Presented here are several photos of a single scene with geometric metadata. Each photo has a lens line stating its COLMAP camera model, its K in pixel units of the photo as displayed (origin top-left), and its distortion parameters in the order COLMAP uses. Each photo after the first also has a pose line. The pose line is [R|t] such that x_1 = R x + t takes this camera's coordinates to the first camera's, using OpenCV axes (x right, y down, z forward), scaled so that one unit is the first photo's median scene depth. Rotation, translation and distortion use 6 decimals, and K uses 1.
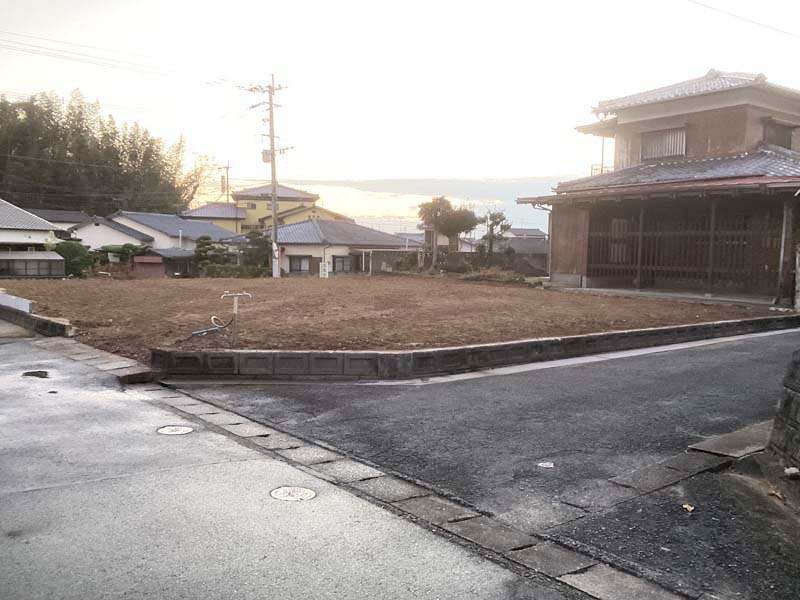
lens RADIAL K [[709.5, 0, 400.0], [0, 709.5, 300.0], [0, 0, 1]] dist [0.168186, -0.456137]
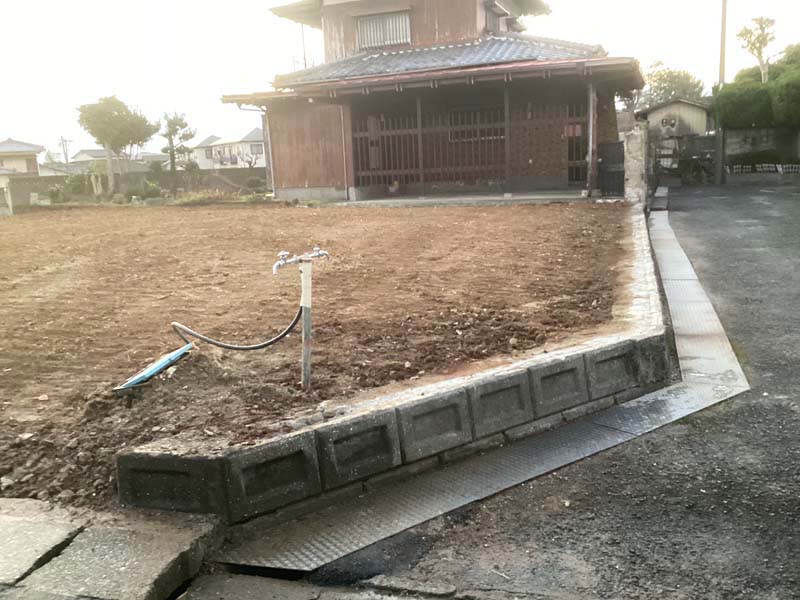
lens RADIAL K [[709.5, 0, 400.0], [0, 709.5, 300.0], [0, 0, 1]] dist [0.168186, -0.456137]
pose [[0.831195, -0.161491, 0.532011, -0.136824], [0.102567, 0.985002, 0.138750, -0.011223], [-0.546438, -0.060761, 0.835292, 0.228697]]
